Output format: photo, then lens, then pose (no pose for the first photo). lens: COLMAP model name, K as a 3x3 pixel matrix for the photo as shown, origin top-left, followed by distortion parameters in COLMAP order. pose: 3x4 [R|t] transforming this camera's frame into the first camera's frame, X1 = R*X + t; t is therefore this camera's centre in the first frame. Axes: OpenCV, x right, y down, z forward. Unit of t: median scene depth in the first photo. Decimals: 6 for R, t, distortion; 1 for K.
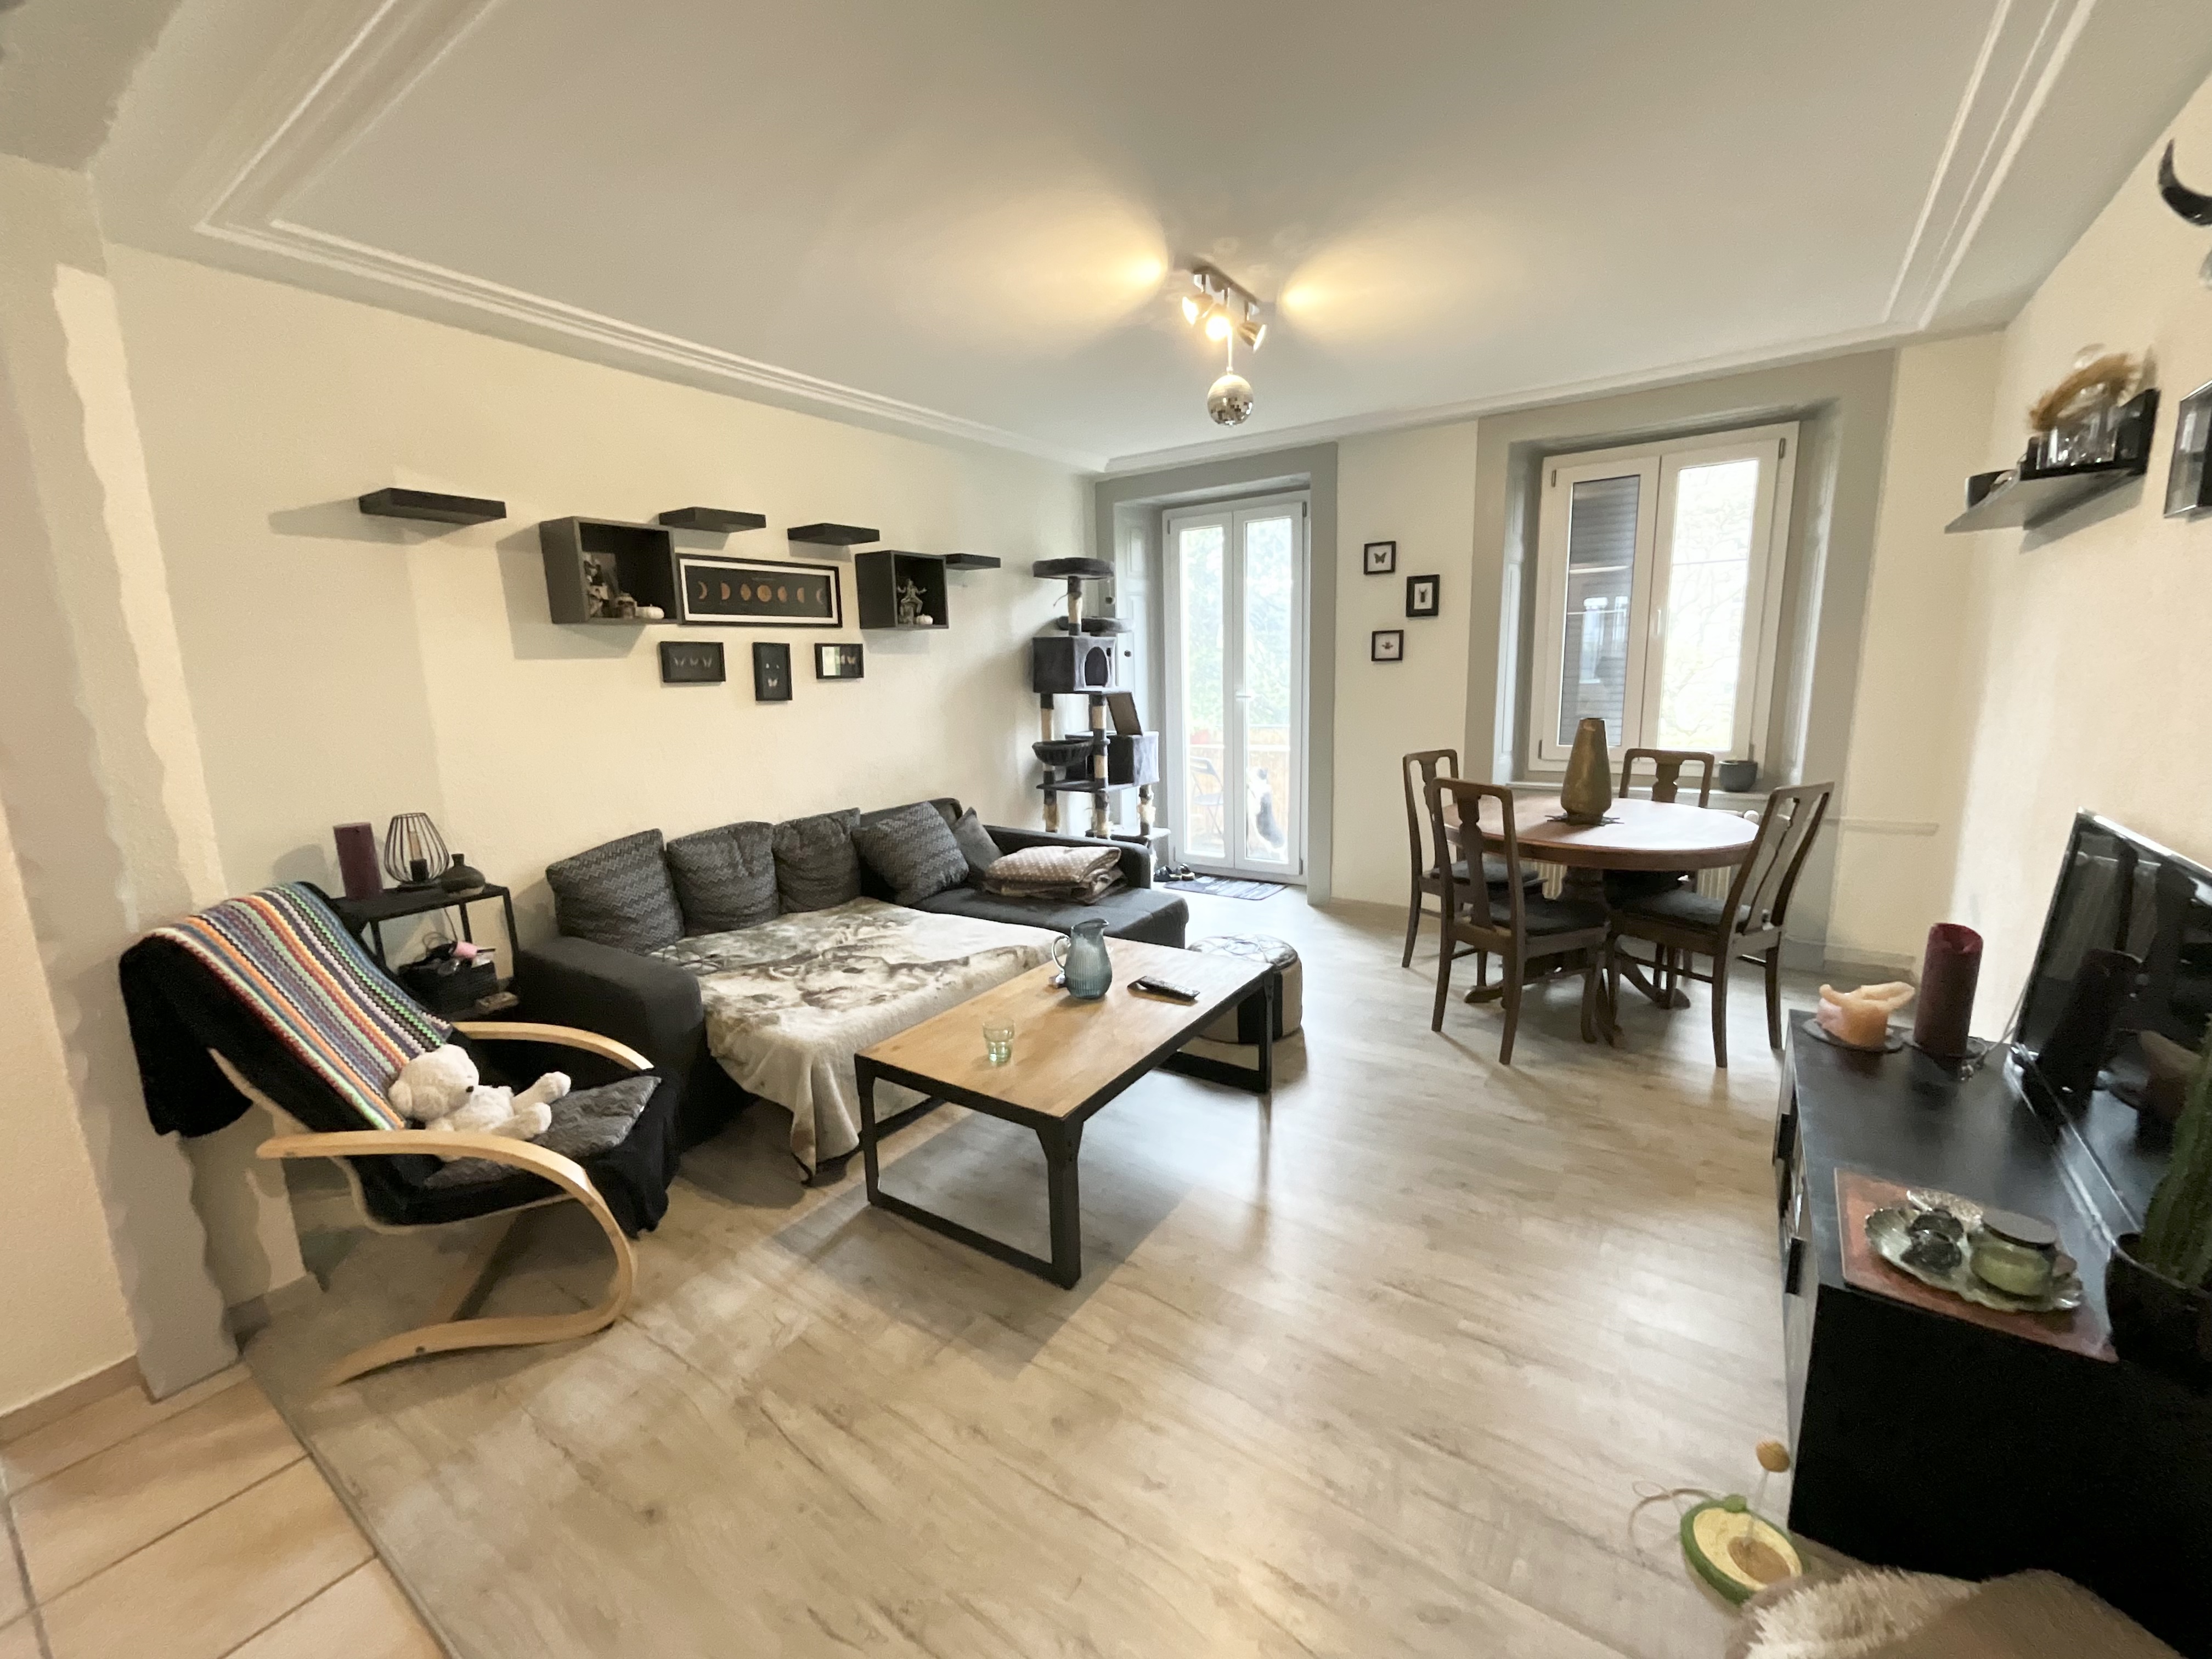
lens RADIAL K [[896.5, 0, 1099.2], [0, 896.5, 832.0], [0, 0, 1]] dist [-0.000228, 0.000052]
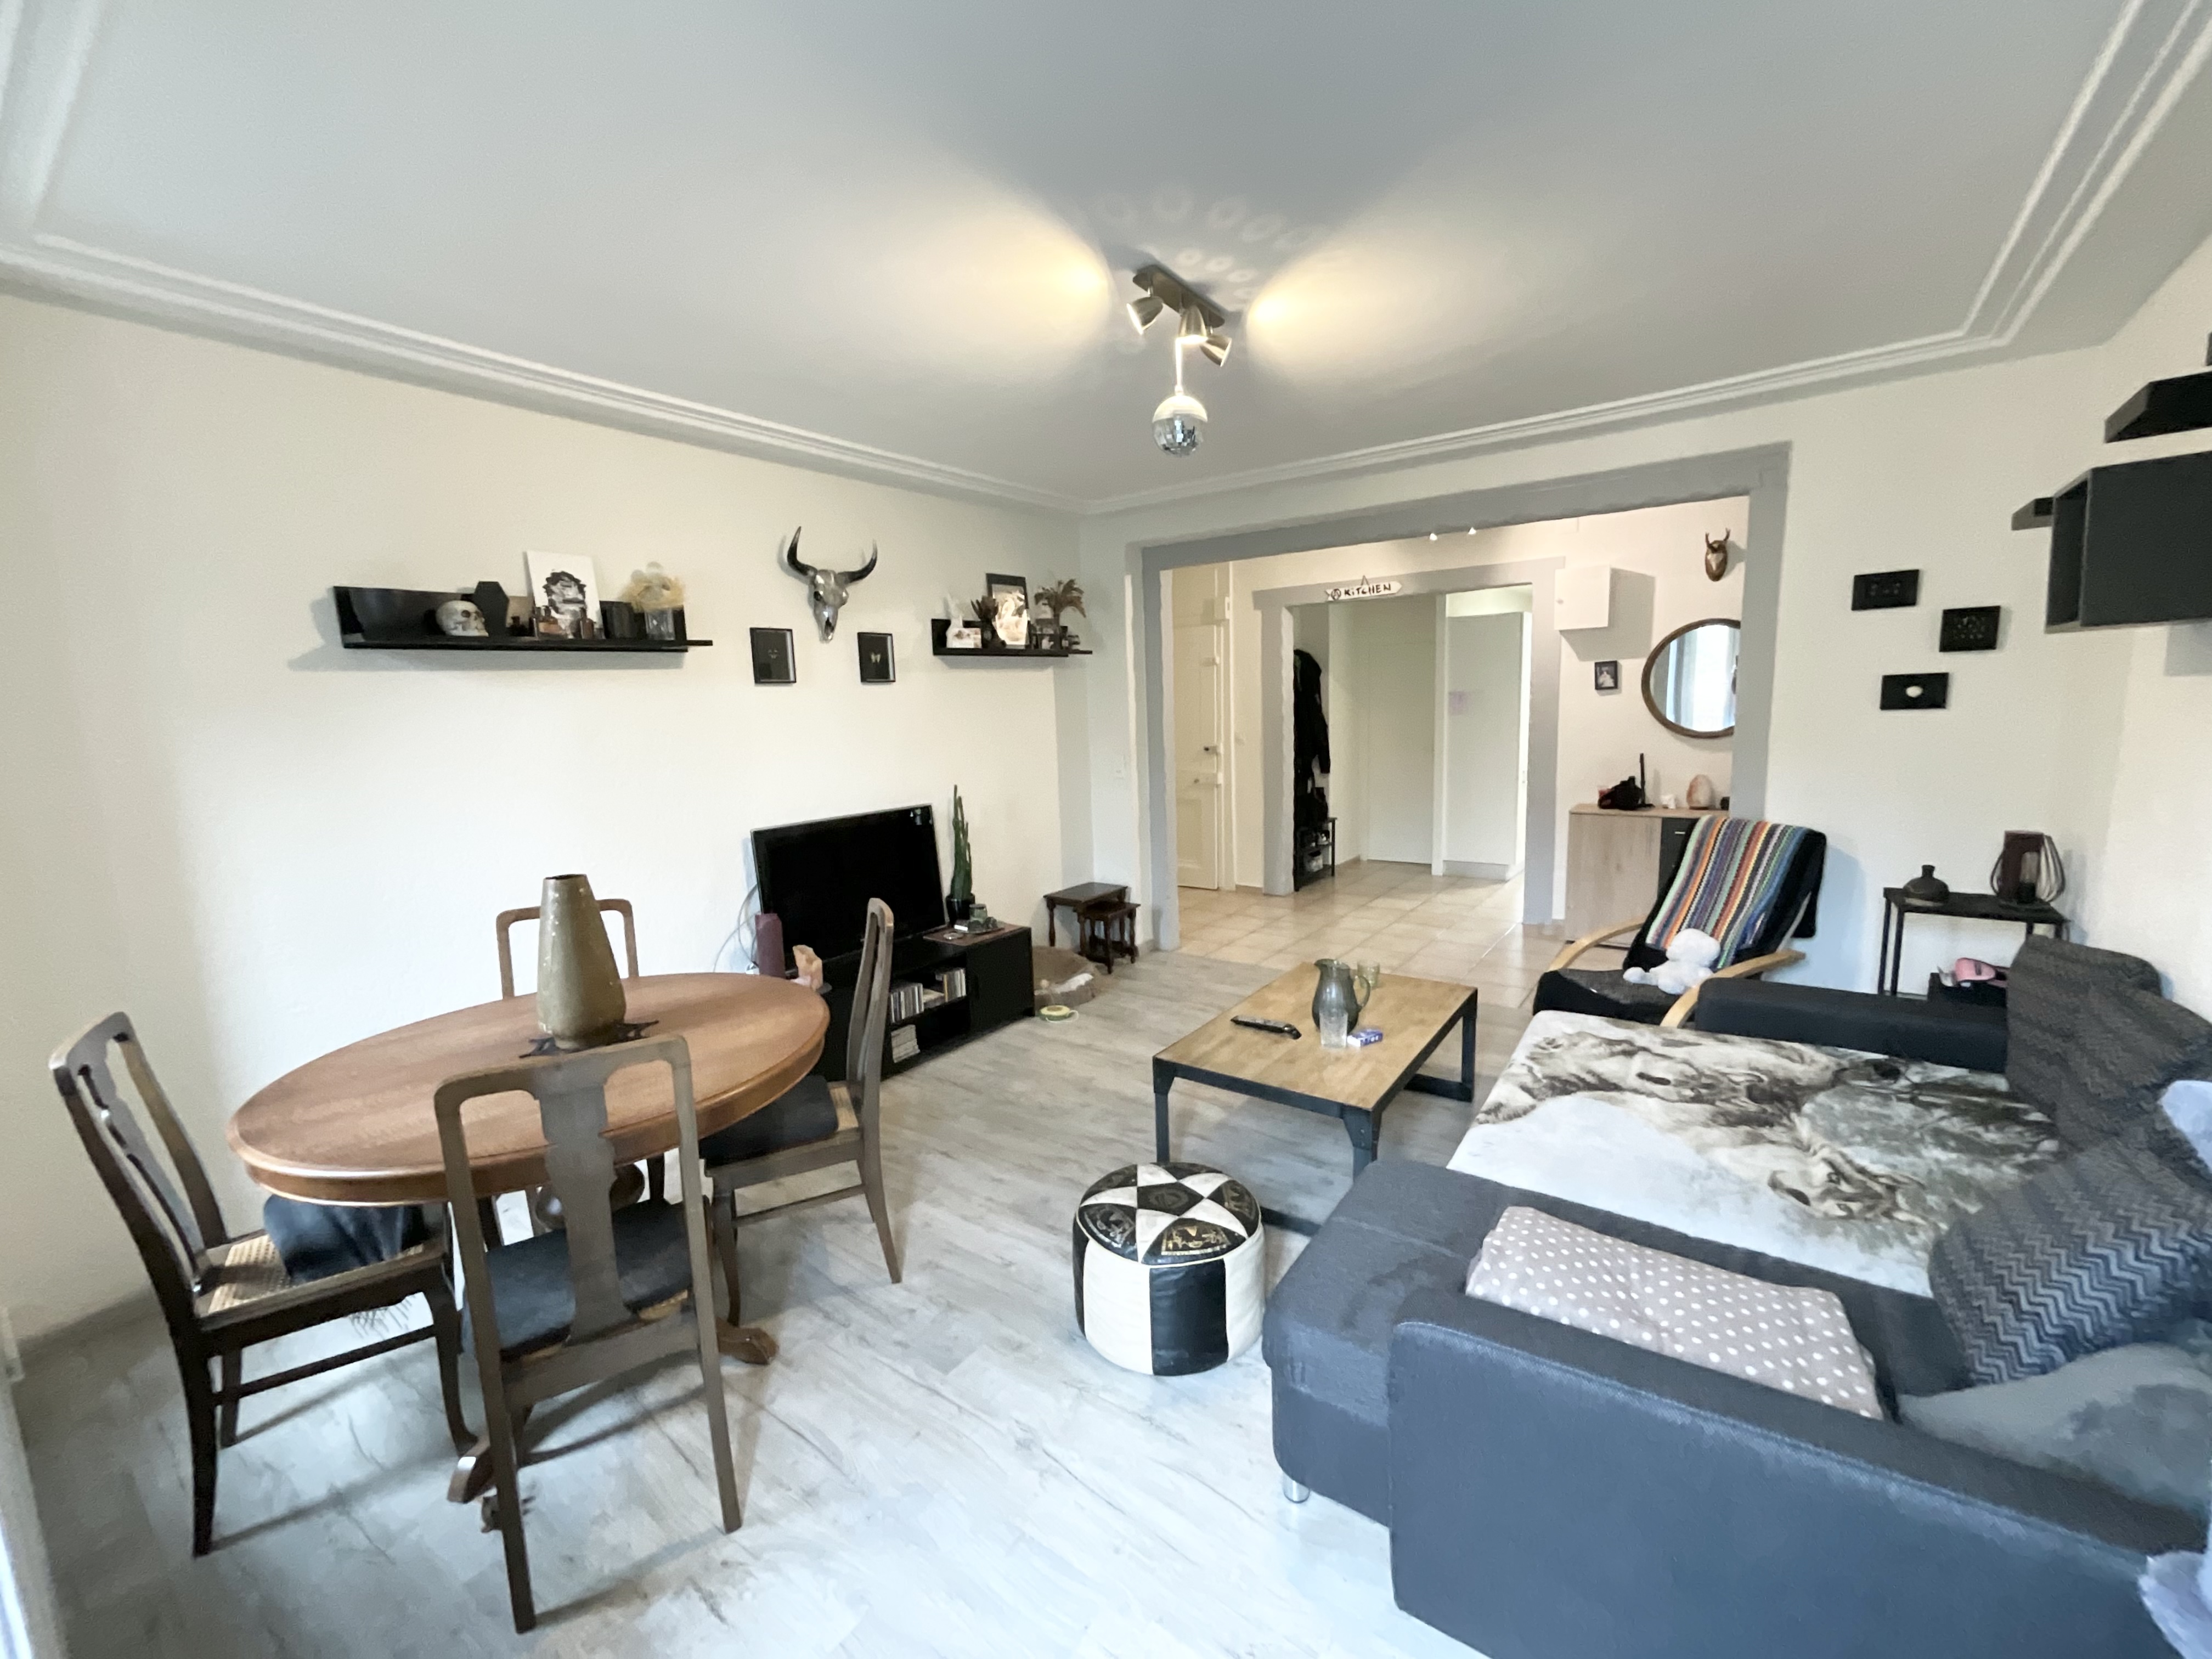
lens RADIAL K [[896.5, 0, 1113.3], [0, 896.5, 834.1], [0, 0, 1]] dist [-0.000228, 0.000052]
pose [[-0.997817, 0.051371, 0.041502, 0.180063], [0.061556, 0.951094, 0.302707, -0.347564], [-0.023922, 0.304601, -0.952180, 1.770841]]
